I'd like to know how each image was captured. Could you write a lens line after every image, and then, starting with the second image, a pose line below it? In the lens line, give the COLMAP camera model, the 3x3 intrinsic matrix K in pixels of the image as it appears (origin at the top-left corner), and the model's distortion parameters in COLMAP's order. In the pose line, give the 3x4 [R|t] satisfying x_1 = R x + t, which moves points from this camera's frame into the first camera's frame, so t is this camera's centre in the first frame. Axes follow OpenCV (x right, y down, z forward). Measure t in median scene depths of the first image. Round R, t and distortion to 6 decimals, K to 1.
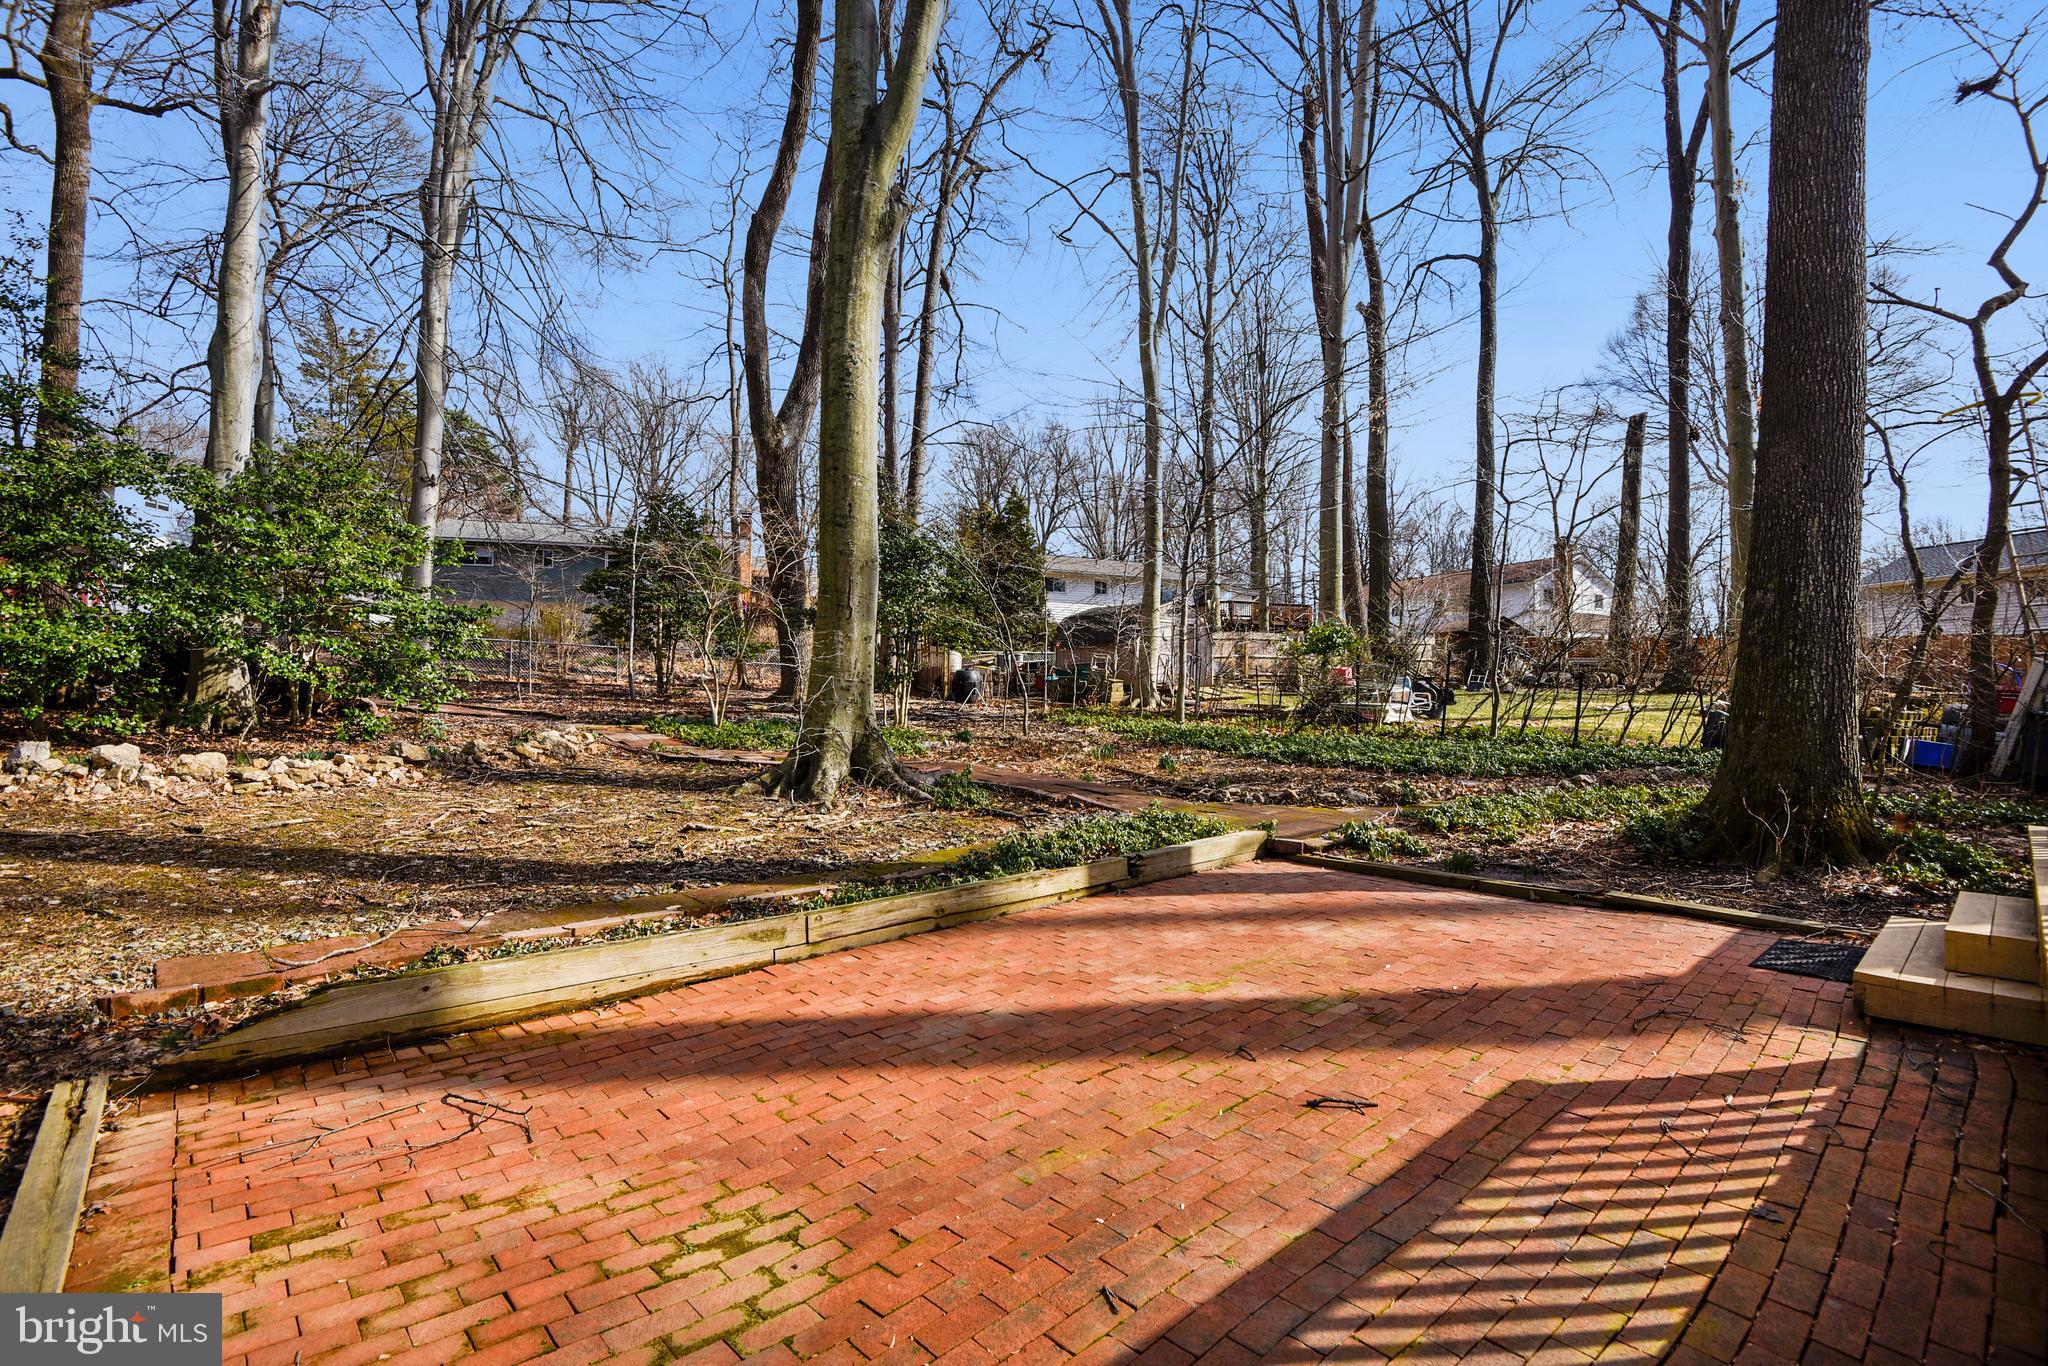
lens RADIAL K [[934.8, 0, 1024.0], [0, 934.8, 683.0], [0, 0, 1]] dist [-0.052110, 0.000111]
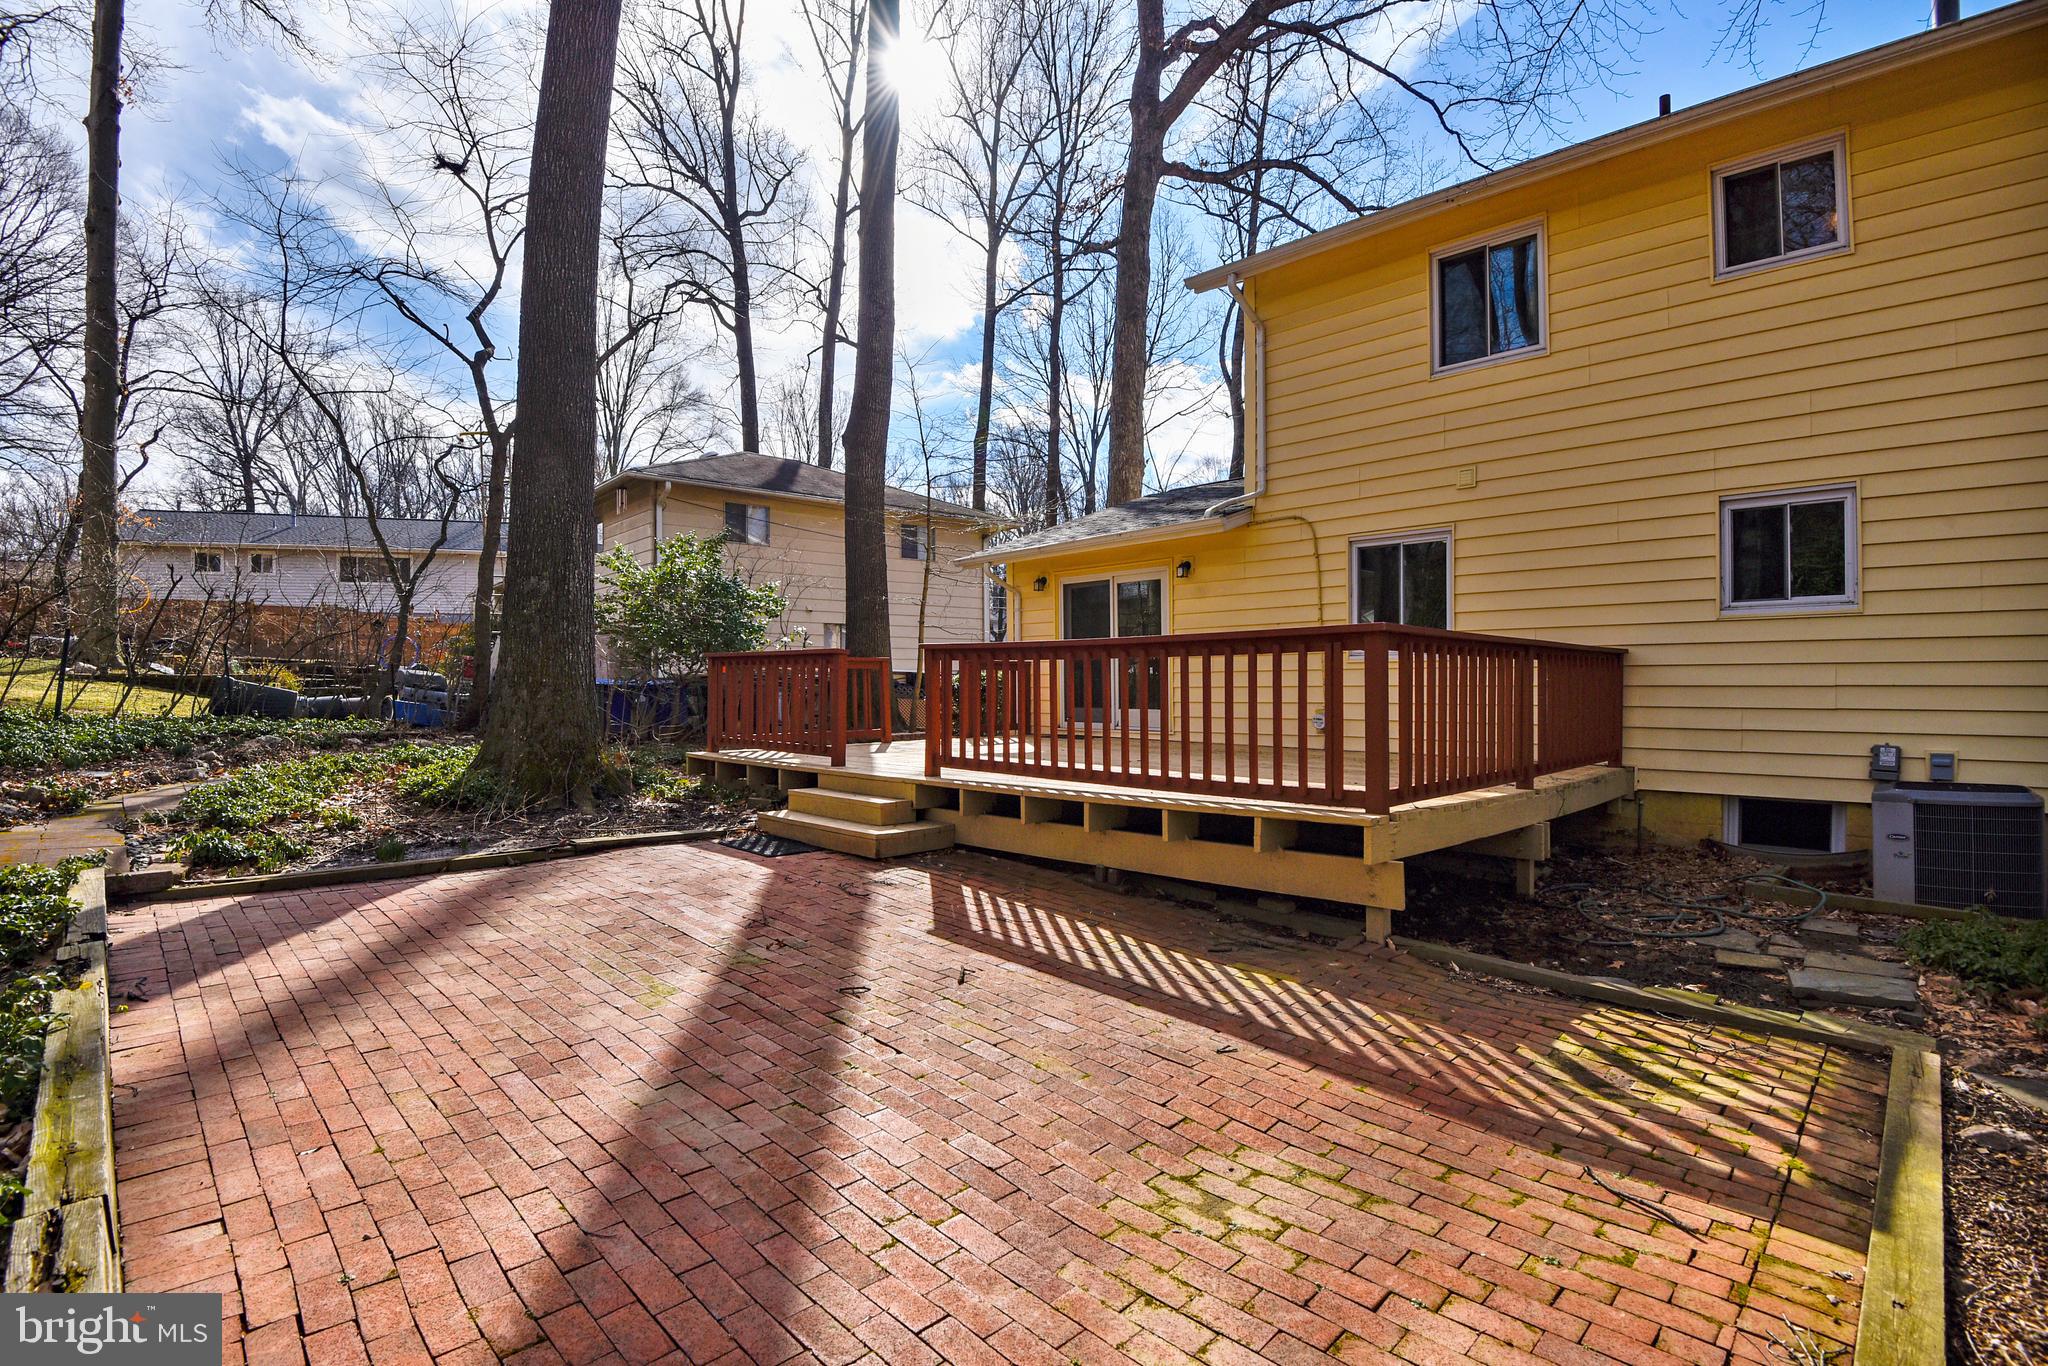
lens RADIAL K [[934.8, 0, 1024.0], [0, 934.8, 683.0], [0, 0, 1]] dist [-0.052110, 0.000111]
pose [[-0.029495, -0.021823, 0.999327, -1.199988], [-0.022157, 0.999530, 0.021173, -0.007273], [-0.999319, -0.021517, -0.029965, 1.113767]]
